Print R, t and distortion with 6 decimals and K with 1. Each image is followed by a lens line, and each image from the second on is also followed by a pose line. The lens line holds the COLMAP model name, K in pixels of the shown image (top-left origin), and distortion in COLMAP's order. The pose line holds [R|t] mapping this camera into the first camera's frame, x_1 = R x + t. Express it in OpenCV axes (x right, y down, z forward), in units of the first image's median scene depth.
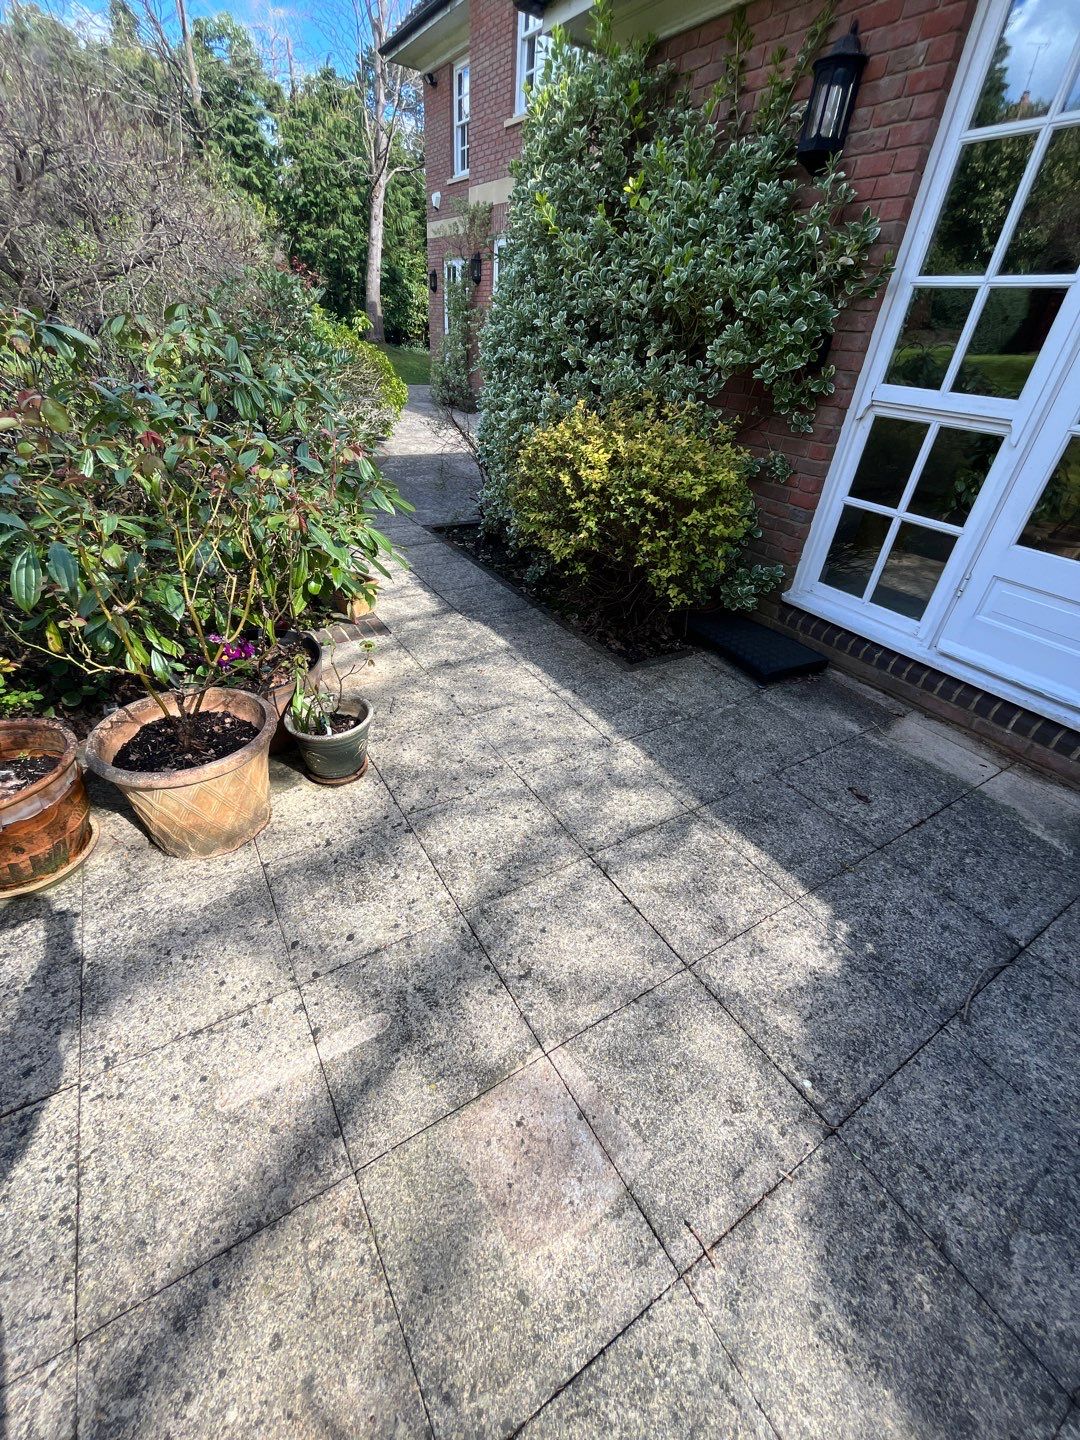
lens RADIAL K [[584.7, 0, 540.8], [0, 584.7, 718.8], [0, 0, 1]] dist [0.002050, -0.000507]
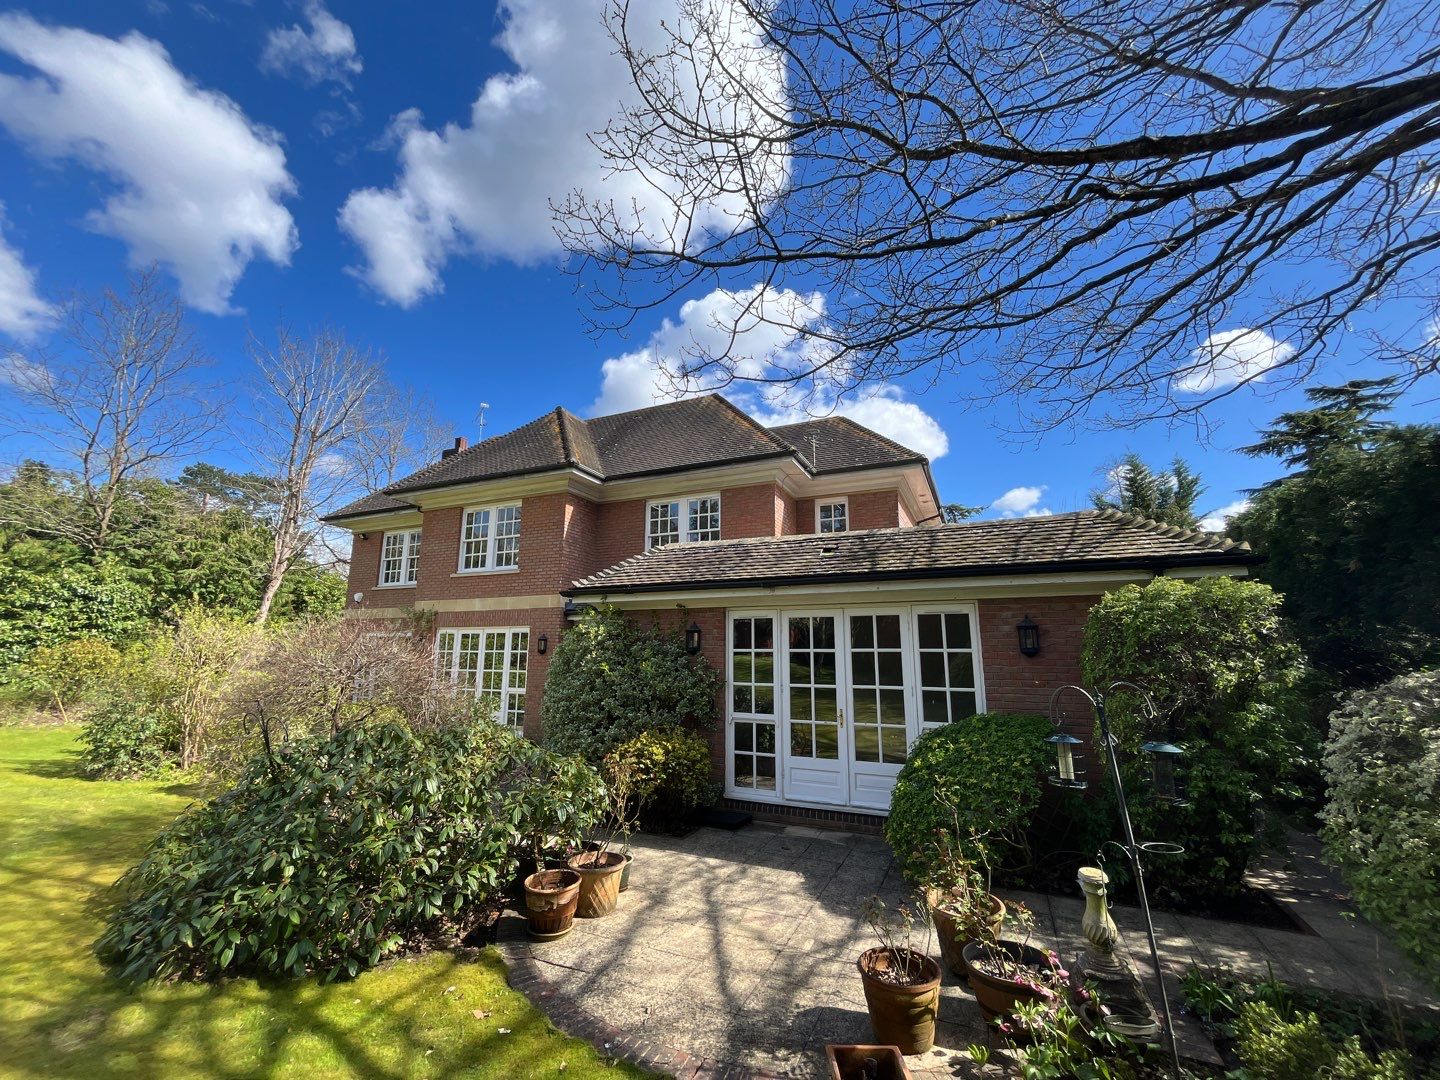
lens RADIAL K [[584.7, 0, 718.5], [0, 584.7, 536.5], [0, 0, 1]] dist [0.002050, -0.000507]
pose [[0.831984, 0.039958, 0.553359, -1.213331], [0.348598, 0.738276, -0.577432, 0.477225], [-0.431605, 0.673314, 0.600304, -1.413419]]
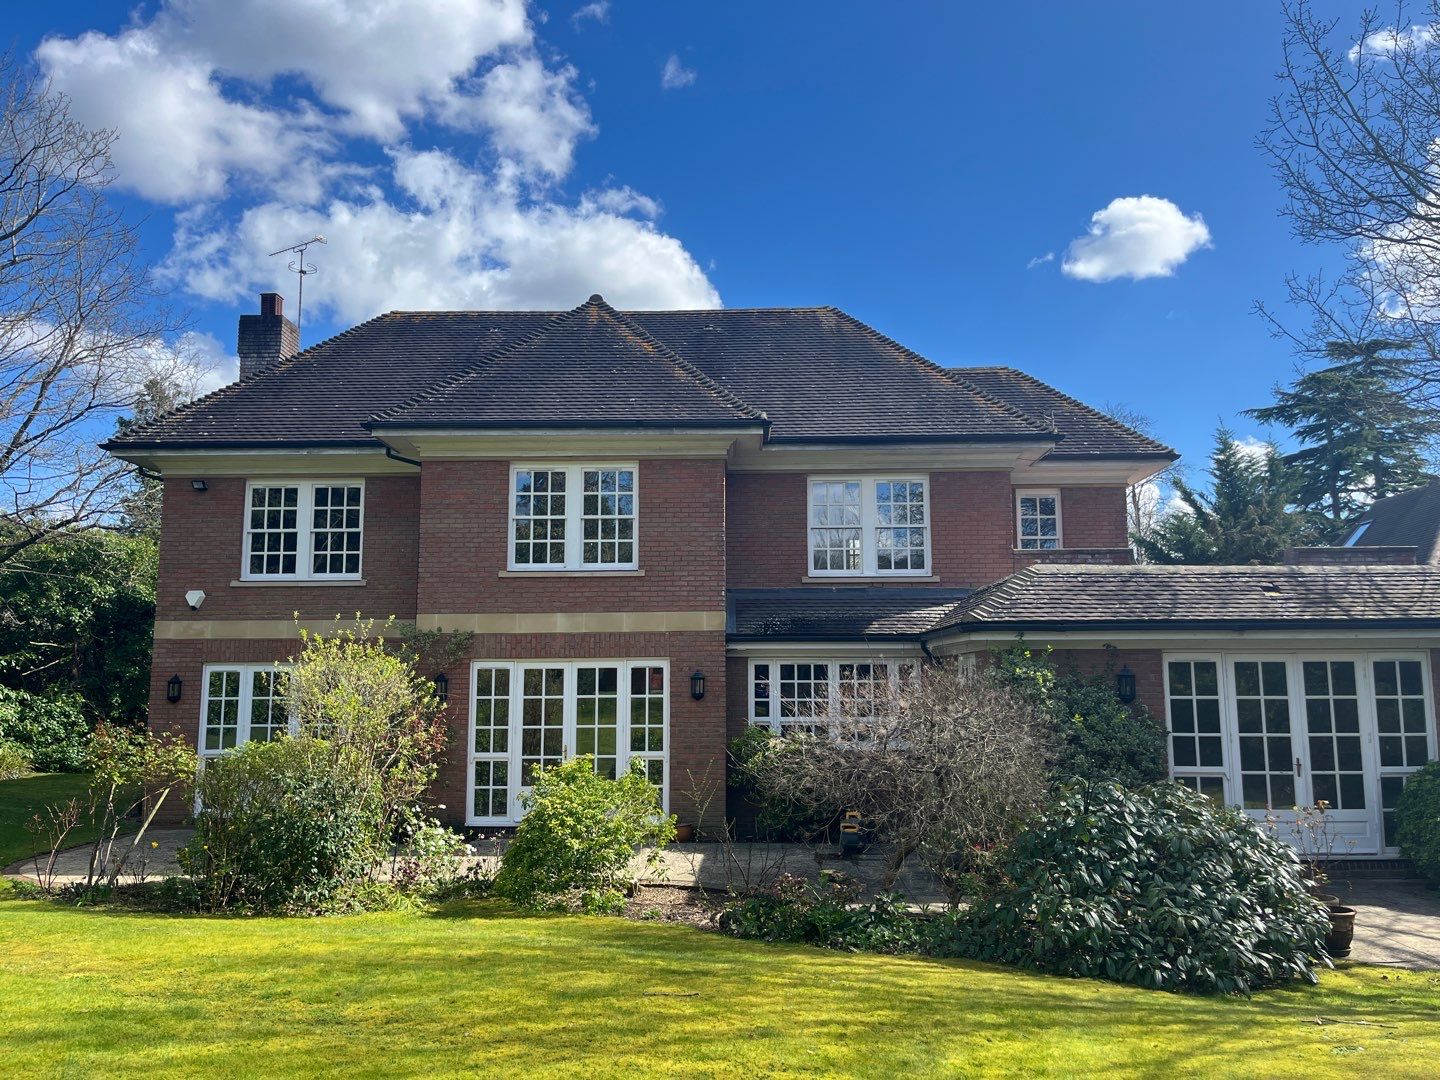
lens RADIAL K [[1098.0, 0, 729.3], [0, 1098.0, 527.6], [0, 0, 1]] dist [0.062275, -0.078016]
pose [[0.546385, 0.038977, 0.836627, -5.032011], [0.493668, 0.791956, -0.359301, -0.659749], [-0.676576, 0.609332, 0.413471, -0.386131]]
